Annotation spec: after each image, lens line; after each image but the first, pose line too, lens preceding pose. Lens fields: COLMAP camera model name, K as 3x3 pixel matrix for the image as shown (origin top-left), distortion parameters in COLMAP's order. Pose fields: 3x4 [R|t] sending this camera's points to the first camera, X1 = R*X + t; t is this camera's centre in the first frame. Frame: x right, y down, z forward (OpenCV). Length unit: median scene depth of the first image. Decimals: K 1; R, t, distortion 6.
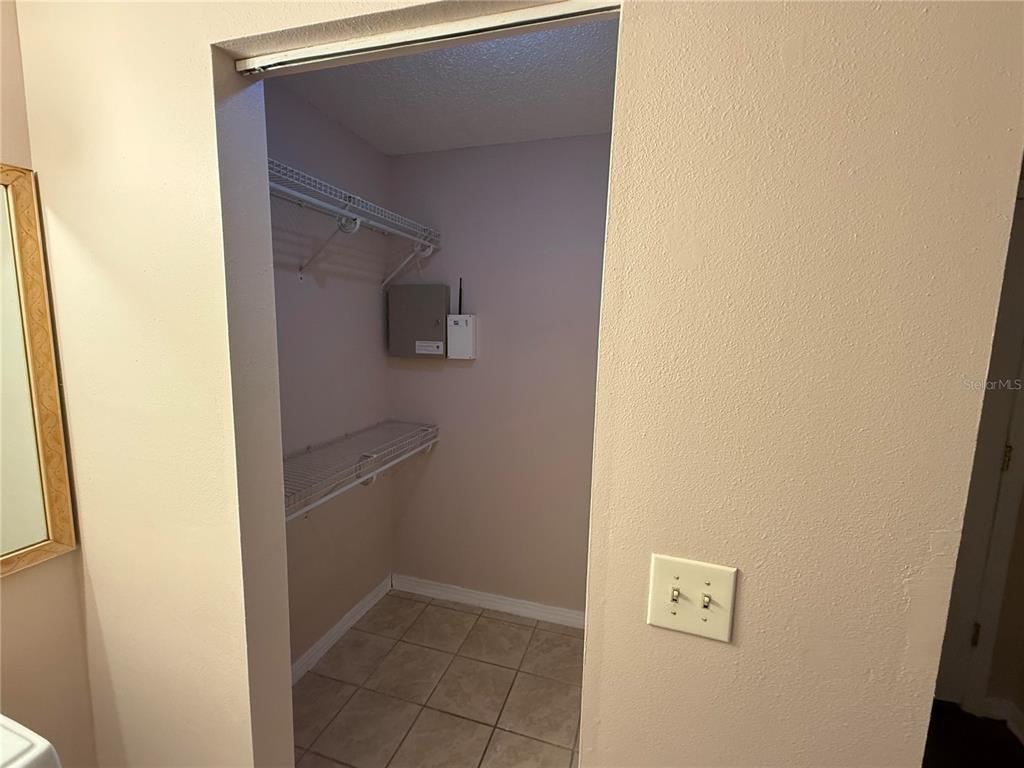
lens RADIAL K [[455.6, 0, 511.3], [0, 455.6, 381.6], [0, 0, 1]] dist [0.002731, 0.000146]
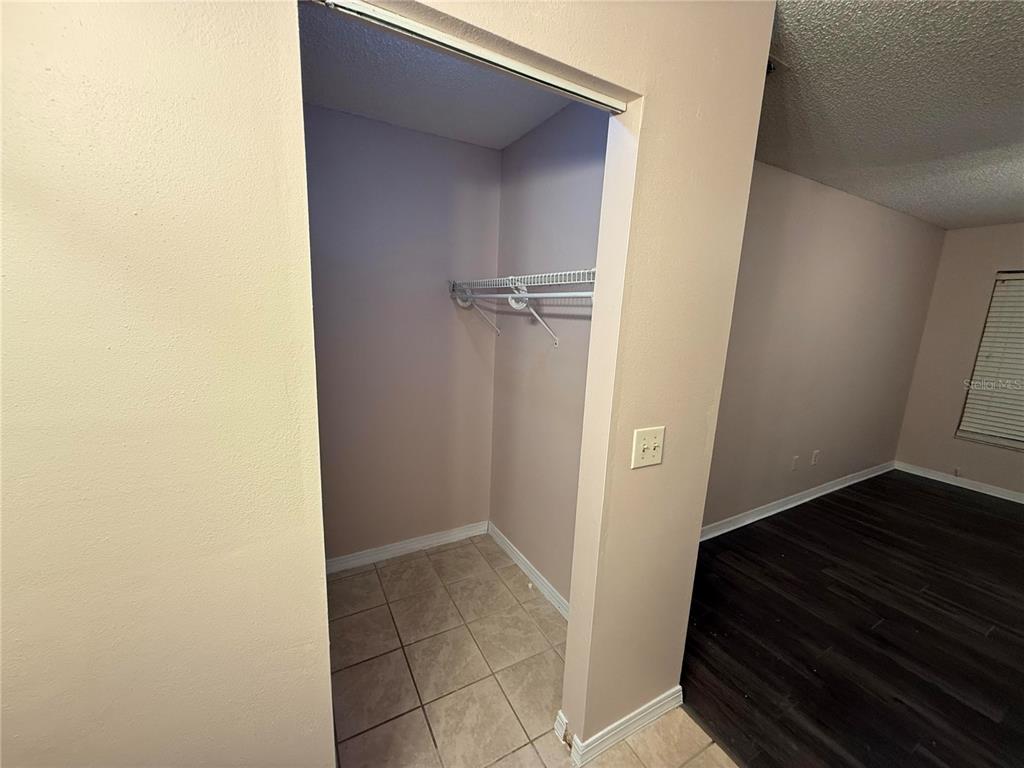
lens RADIAL K [[410.7, 0, 509.0], [0, 410.7, 380.5], [0, 0, 1]] dist [0.003365, 0.000187]
pose [[0.689406, -0.116772, 0.714901, -0.550368], [0.061261, 0.992784, 0.103085, -0.011704], [-0.721780, -0.027272, 0.691585, 0.100510]]
